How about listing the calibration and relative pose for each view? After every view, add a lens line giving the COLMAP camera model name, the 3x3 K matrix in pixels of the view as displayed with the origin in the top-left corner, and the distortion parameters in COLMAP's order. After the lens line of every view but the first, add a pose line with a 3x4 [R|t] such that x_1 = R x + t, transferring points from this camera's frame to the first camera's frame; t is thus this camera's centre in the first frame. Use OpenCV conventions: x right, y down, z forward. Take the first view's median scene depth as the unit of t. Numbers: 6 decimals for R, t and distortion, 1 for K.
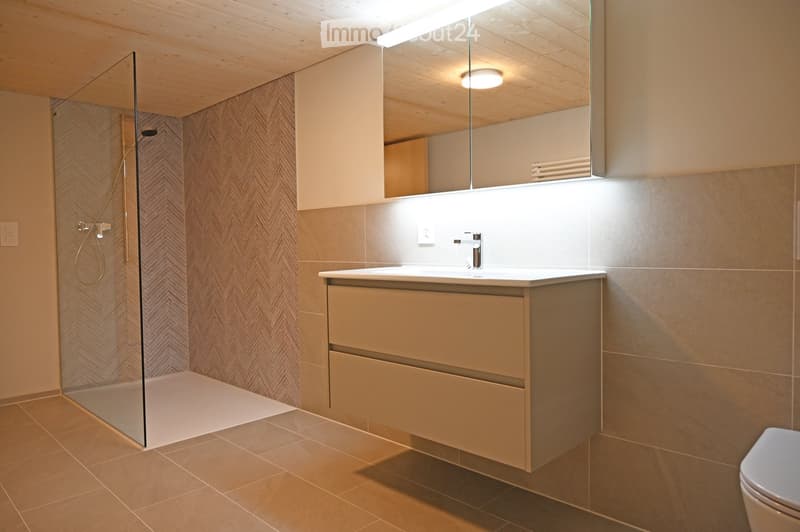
lens RADIAL K [[537.4, 0, 401.6], [0, 537.4, 264.6], [0, 0, 1]] dist [0.001358, 0.005960]
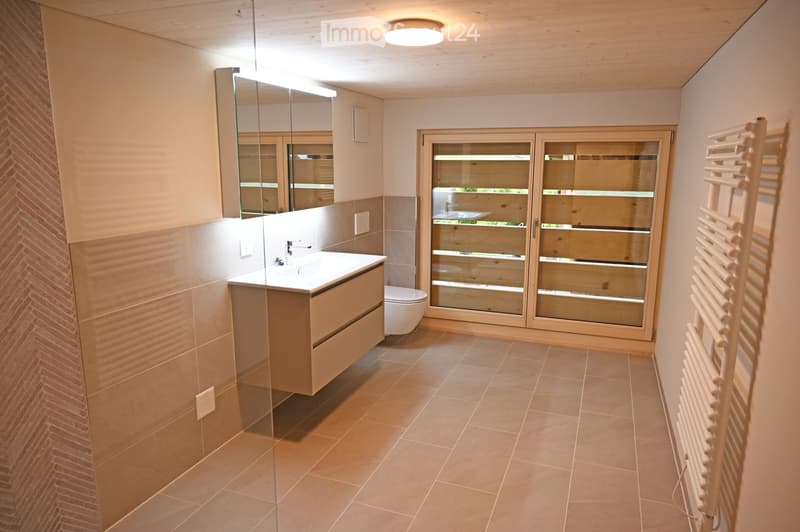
lens RADIAL K [[537.4, 0, 397.4], [0, 537.4, 269.1], [0, 0, 1]] dist [0.001358, 0.005960]
pose [[-0.392737, -0.164530, 0.904813, -0.908561], [0.039880, 0.979894, 0.195492, -0.177462], [-0.918786, 0.112861, -0.378280, 0.892629]]
